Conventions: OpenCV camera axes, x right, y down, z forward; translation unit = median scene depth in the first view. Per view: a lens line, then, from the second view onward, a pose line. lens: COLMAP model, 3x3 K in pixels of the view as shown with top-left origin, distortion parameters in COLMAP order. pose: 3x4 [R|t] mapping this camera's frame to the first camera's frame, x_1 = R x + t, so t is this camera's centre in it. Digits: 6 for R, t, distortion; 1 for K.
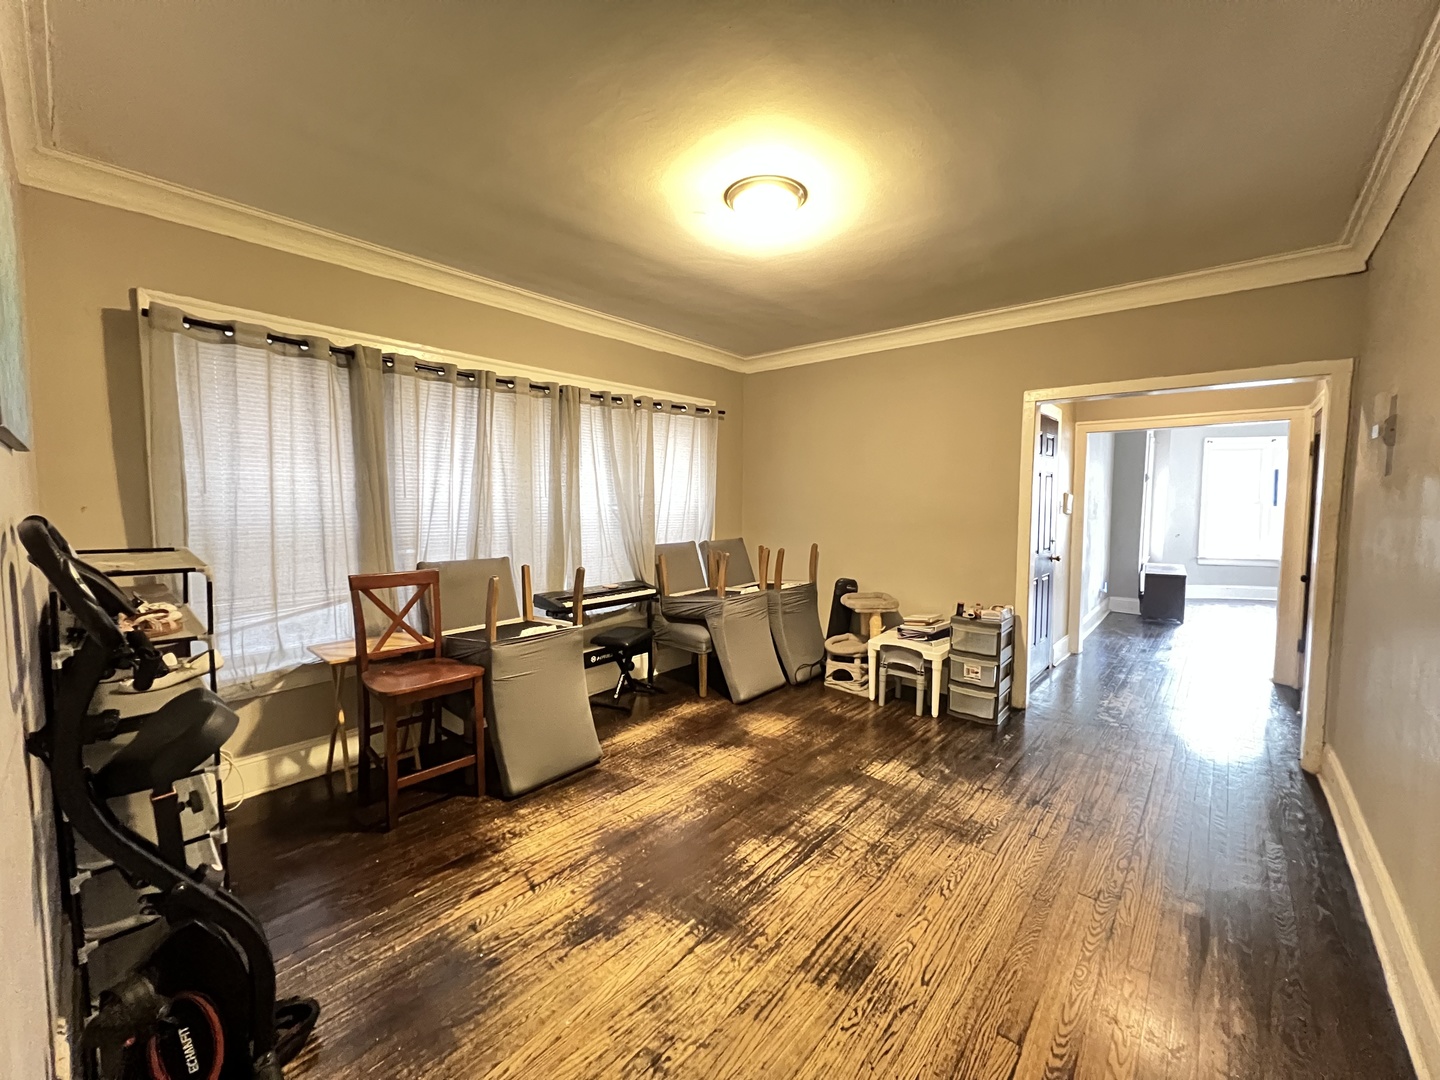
lens RADIAL K [[579.0, 0, 720.0], [0, 579.0, 540.0], [0, 0, 1]] dist [-0.000620, 0.000189]
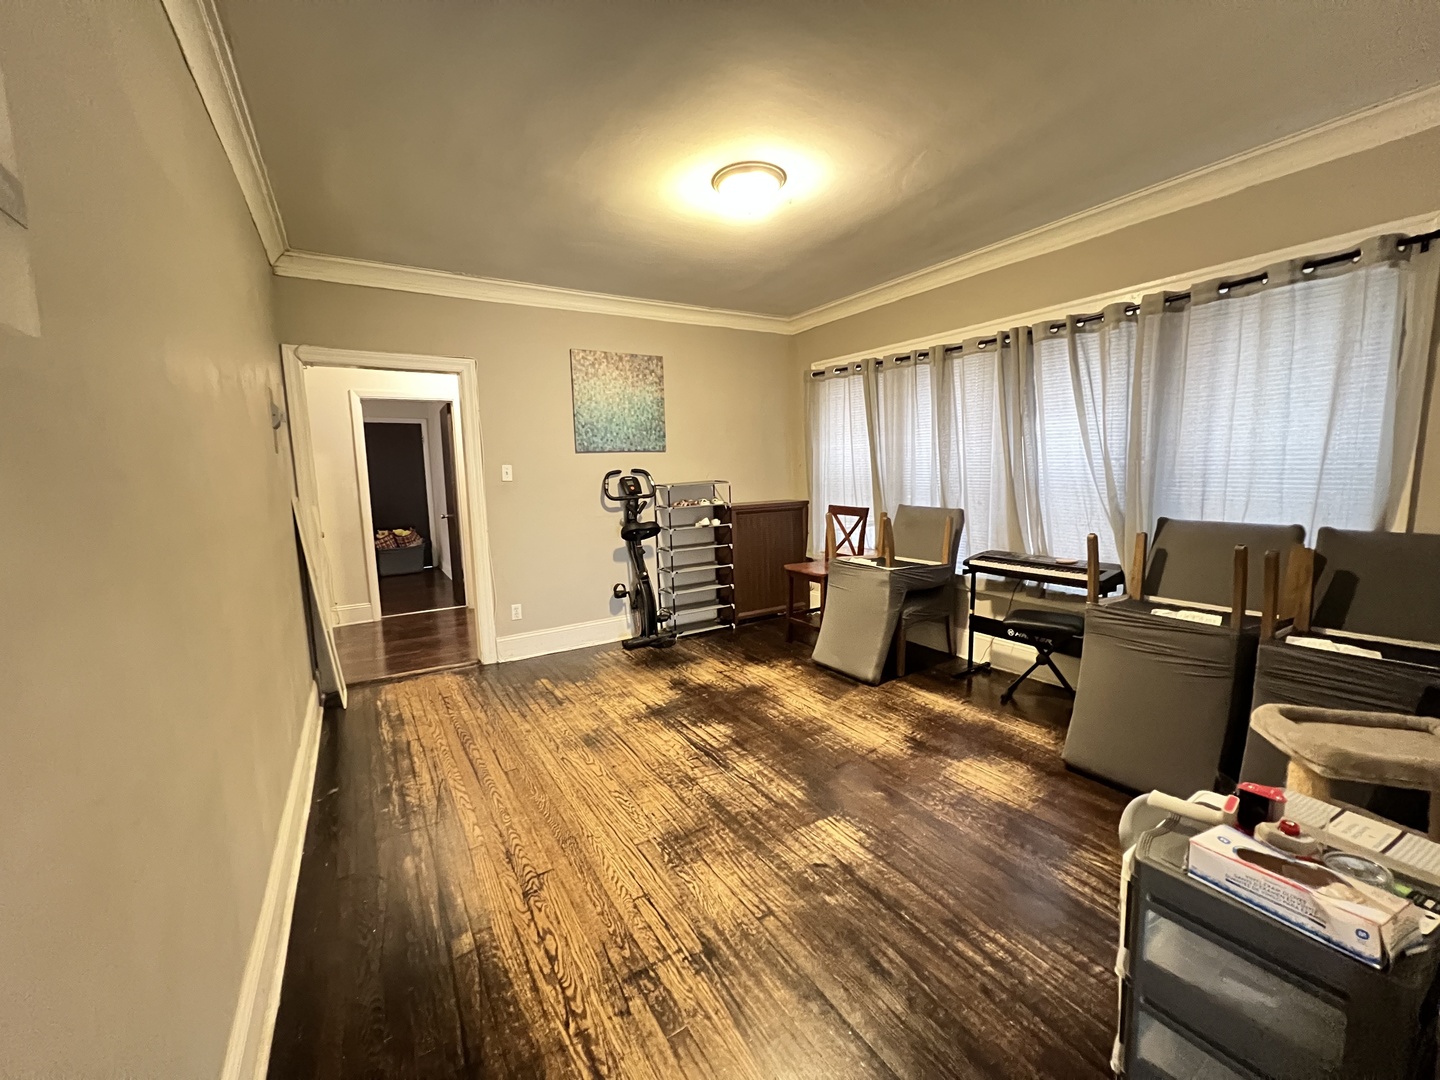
lens RADIAL K [[579.0, 0, 720.0], [0, 579.0, 540.0], [0, 0, 1]] dist [-0.000620, 0.000189]
pose [[-0.289064, 0.124145, -0.949226, 1.034310], [-0.044493, 0.988742, 0.142862, -0.062055], [0.956275, 0.083530, -0.280286, 1.111286]]
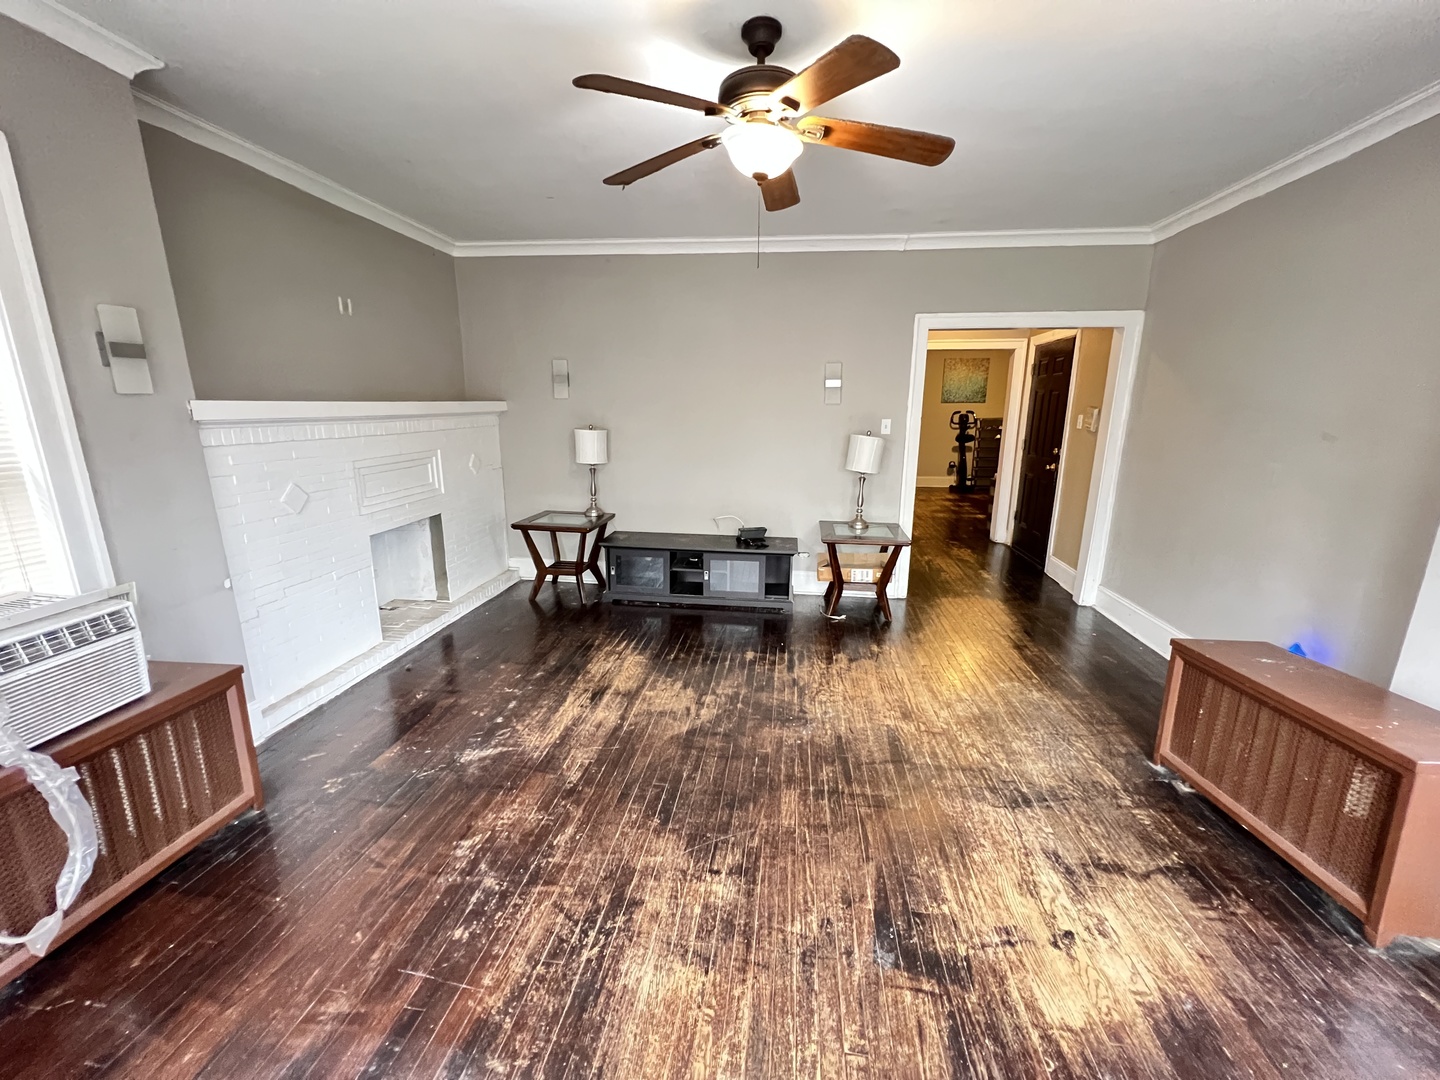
lens RADIAL K [[575.7, 0, 720.0], [0, 575.7, 540.0], [0, 0, 1]] dist [-0.001300, 0.000485]
pose [[-0.831043, 0.121354, -0.542809, 1.451355], [-0.047212, 0.956996, 0.286235, -0.093097], [0.554201, 0.263500, -0.789575, 1.450566]]
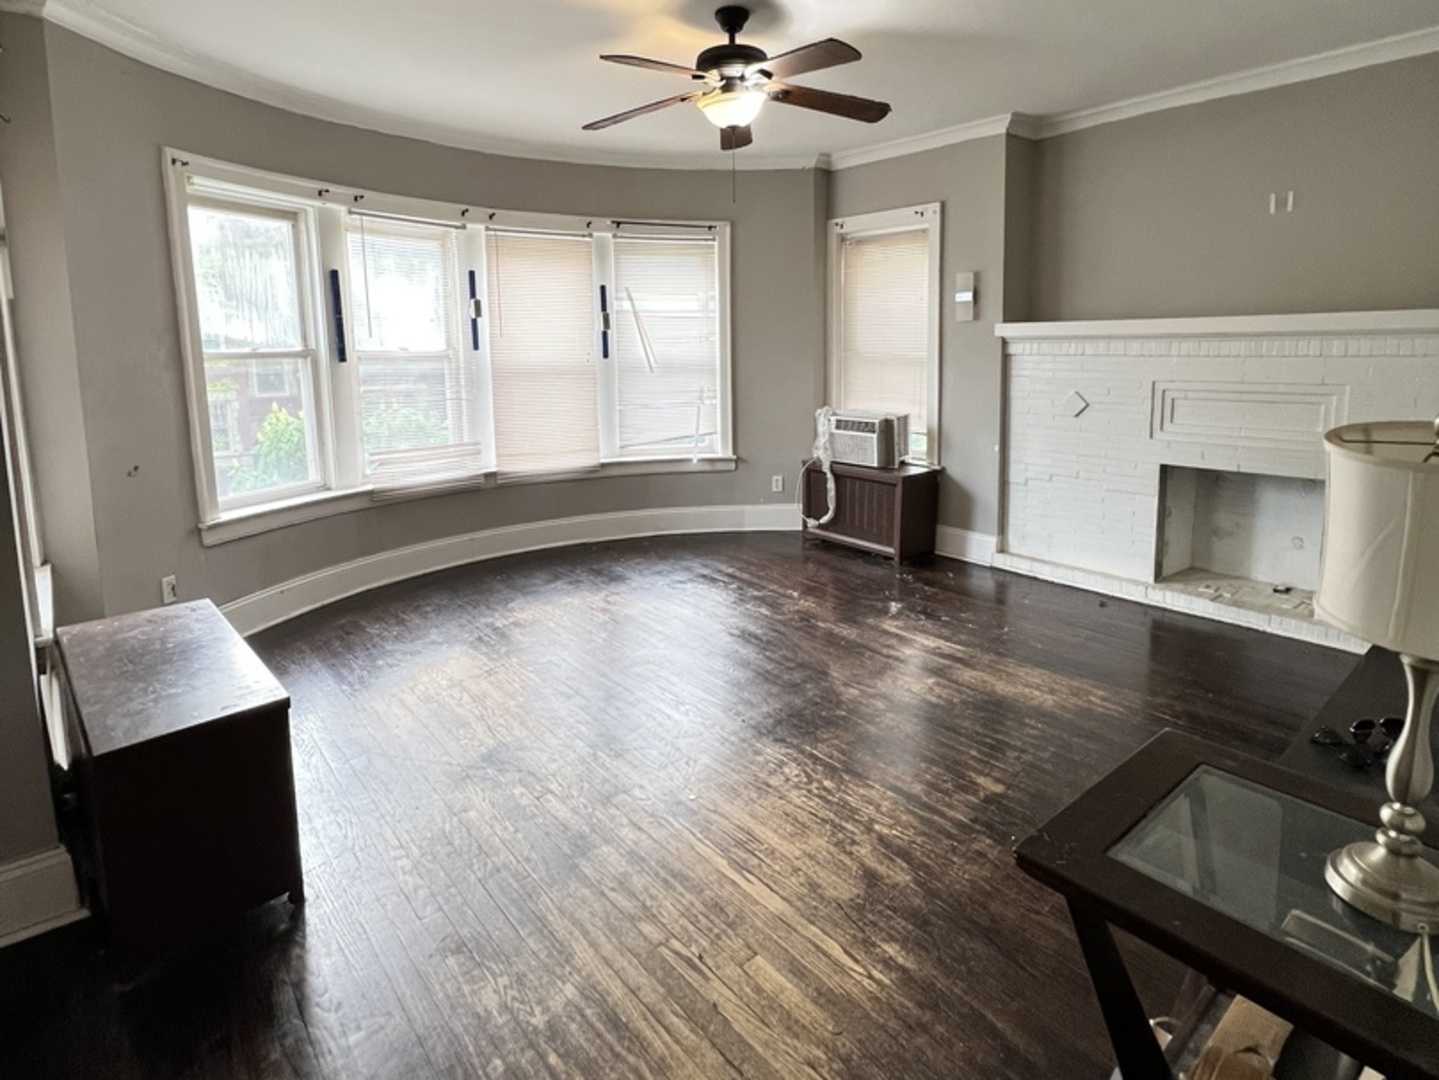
lens RADIAL K [[767.7, 0, 718.0], [0, 767.7, 438.4], [0, 0, 1]] dist [-0.000233, -0.000023]
pose [[0.158621, -0.128148, 0.978988, 1.098817], [0.085626, 0.989591, 0.115662, -0.075218], [-0.983620, 0.065481, 0.167943, 1.279177]]
